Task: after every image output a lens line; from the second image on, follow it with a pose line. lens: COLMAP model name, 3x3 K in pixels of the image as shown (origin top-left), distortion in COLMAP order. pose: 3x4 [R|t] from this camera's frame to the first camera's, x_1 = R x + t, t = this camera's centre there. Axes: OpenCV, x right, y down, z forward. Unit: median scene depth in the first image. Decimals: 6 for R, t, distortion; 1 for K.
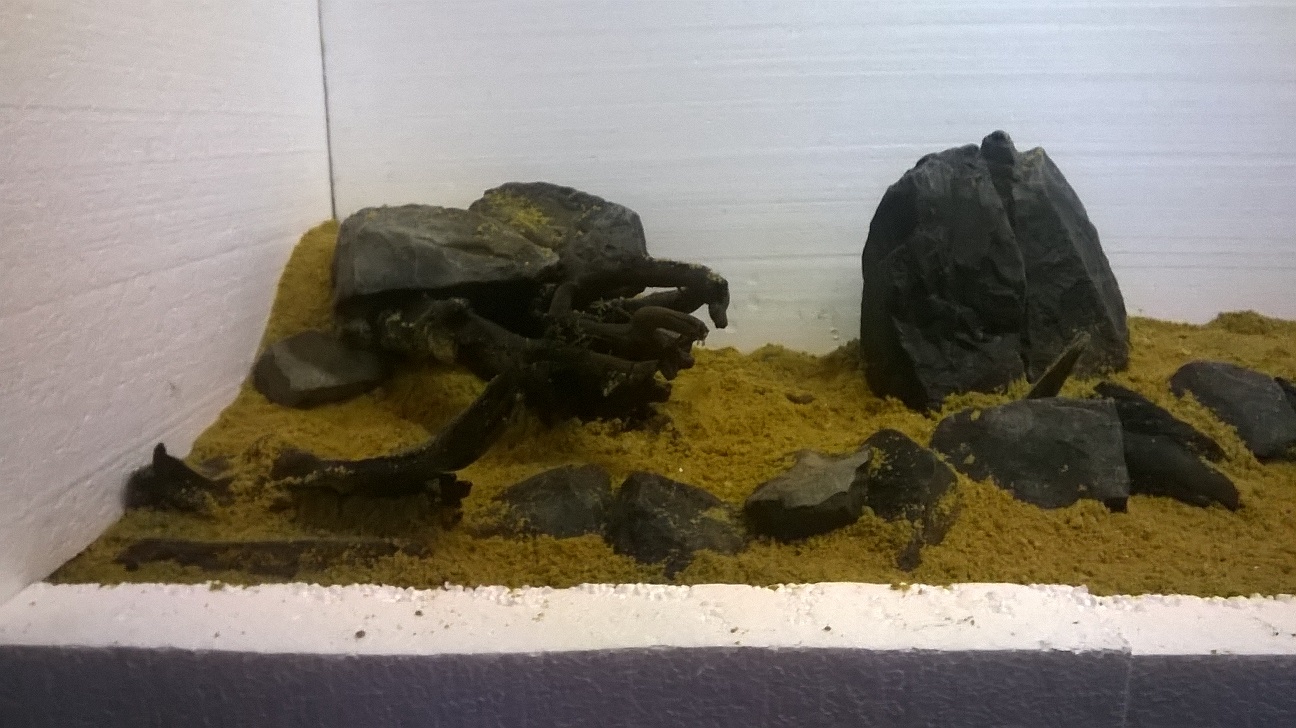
lens RADIAL K [[969.5, 0, 646.4], [0, 969.5, 361.9], [0, 0, 1]] dist [-0.042215, -0.013617]
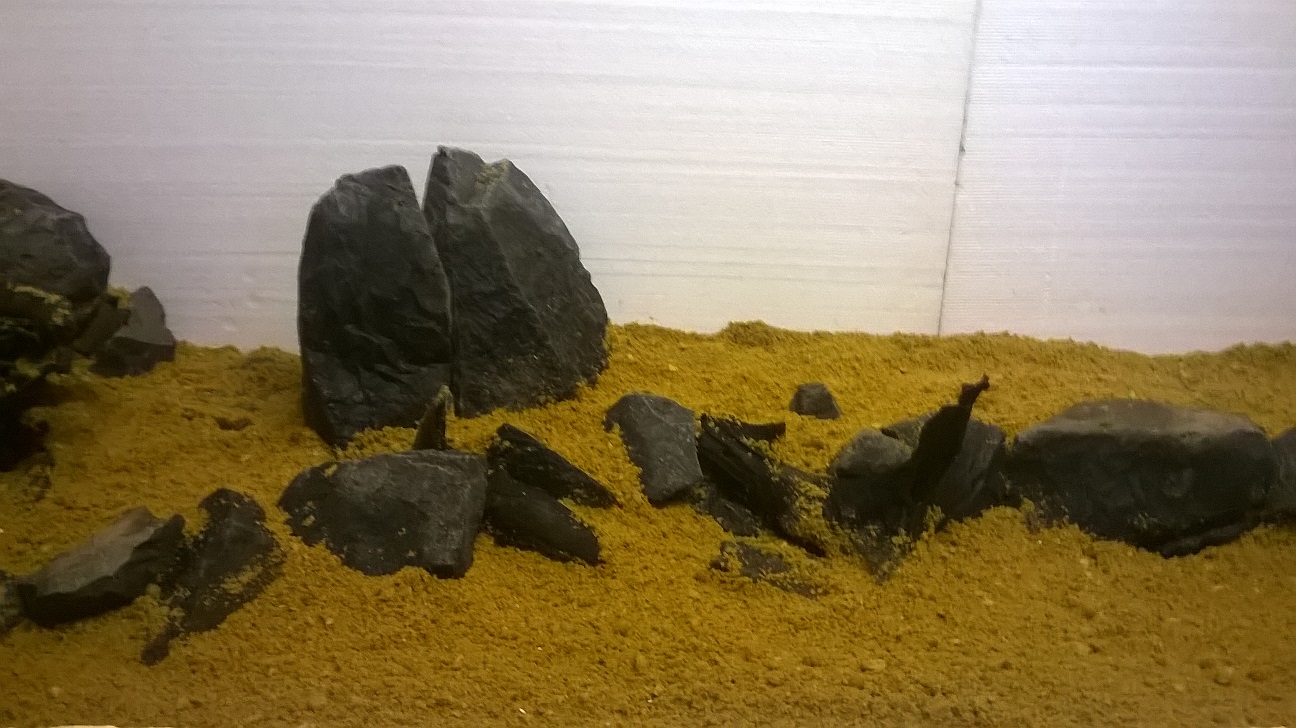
lens RADIAL K [[969.5, 0, 647.5], [0, 969.5, 364.8], [0, 0, 1]] dist [-0.042215, -0.013617]
pose [[0.985370, 0.009408, 0.170171, 0.426546], [-0.027859, 0.993937, 0.106364, -0.140668], [-0.168139, -0.109549, 0.979657, 0.012579]]
